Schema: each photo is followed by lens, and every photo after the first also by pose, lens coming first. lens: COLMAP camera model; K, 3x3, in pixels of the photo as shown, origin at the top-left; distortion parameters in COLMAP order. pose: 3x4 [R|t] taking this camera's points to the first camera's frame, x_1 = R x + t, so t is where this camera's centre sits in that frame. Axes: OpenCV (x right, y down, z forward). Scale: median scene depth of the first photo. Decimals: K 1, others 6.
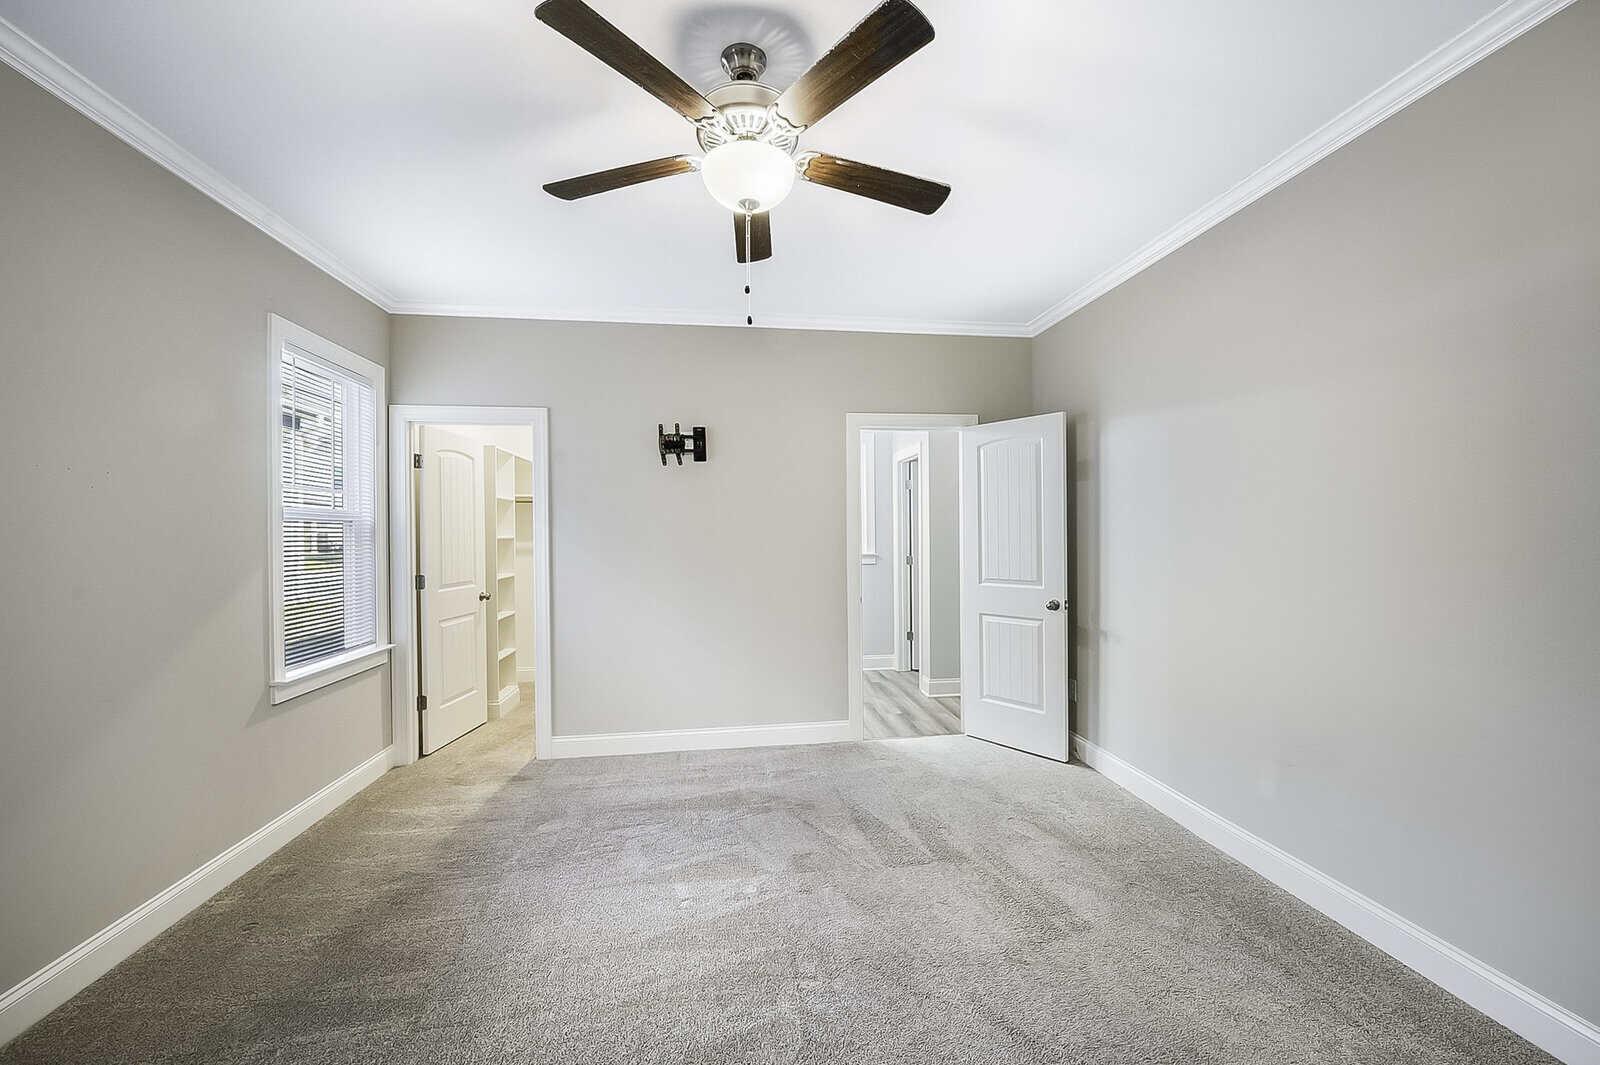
lens RADIAL K [[647.7, 0, 800.0], [0, 647.7, 532.5], [0, 0, 1]] dist [-0.003412, -0.000331]
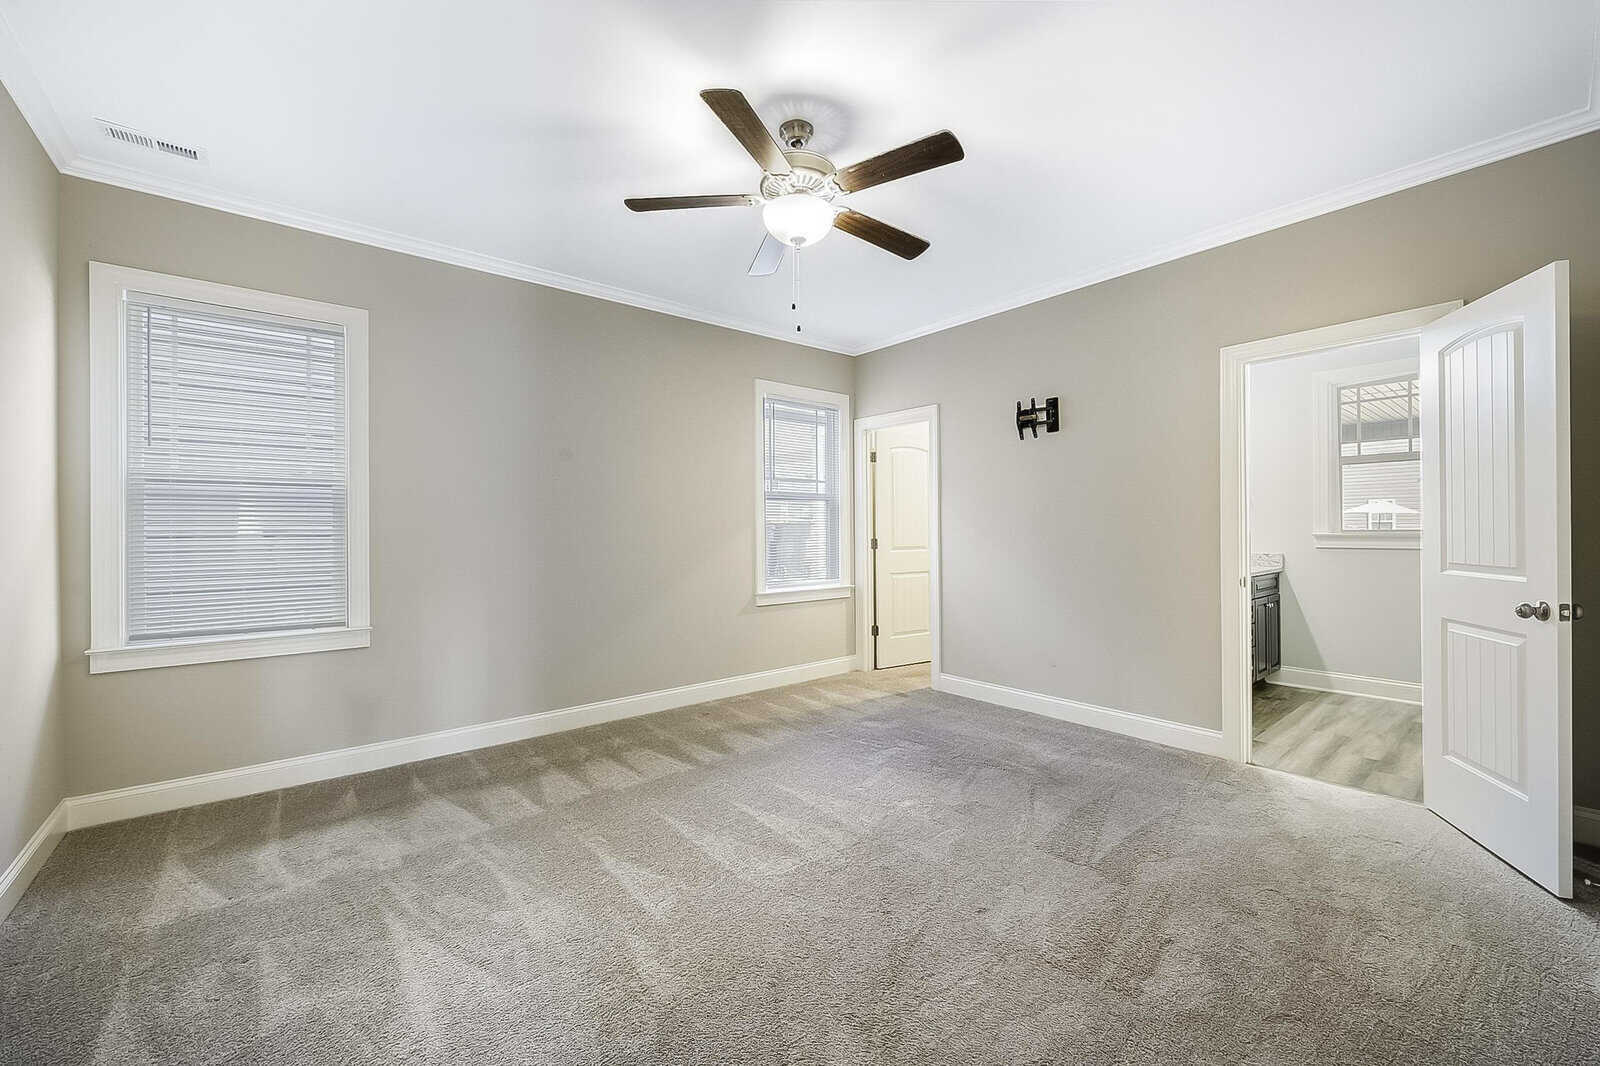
lens RADIAL K [[631.3, 0, 809.9], [0, 631.3, 527.6], [0, 0, 1]] dist [-0.000901, -0.000317]
pose [[0.526653, 0.003758, -0.850072, 0.504035], [0.002413, 0.999980, 0.005916, 0.033884], [0.850077, -0.005167, 0.526633, 0.167752]]
